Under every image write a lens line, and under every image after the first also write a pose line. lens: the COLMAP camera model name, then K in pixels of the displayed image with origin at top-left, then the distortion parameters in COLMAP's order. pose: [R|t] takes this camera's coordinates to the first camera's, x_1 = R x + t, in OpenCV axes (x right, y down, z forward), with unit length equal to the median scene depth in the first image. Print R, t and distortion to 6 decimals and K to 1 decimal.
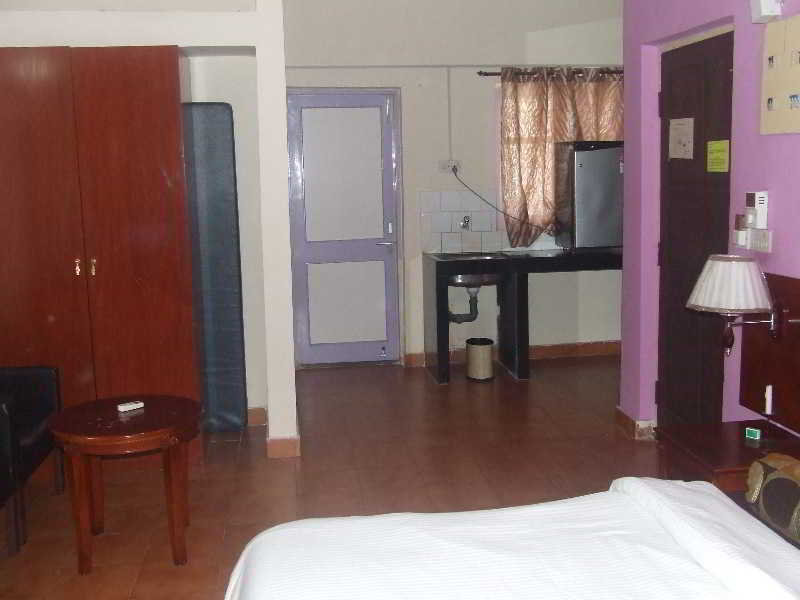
lens RADIAL K [[892.5, 0, 400.0], [0, 892.5, 300.0], [0, 0, 1]] dist [-0.057995, 0.052465]
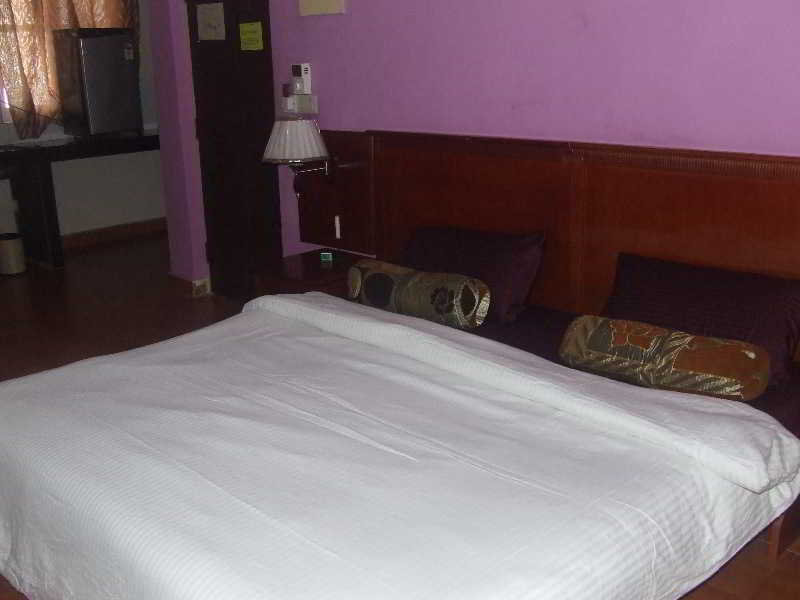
lens RADIAL K [[892.5, 0, 400.0], [0, 892.5, 300.0], [0, 0, 1]] dist [-0.057995, 0.052465]
pose [[0.807306, -0.164671, 0.566693, -0.165442], [0.101058, 0.984671, 0.142161, 0.027059], [-0.581416, -0.057499, 0.811572, -0.067369]]
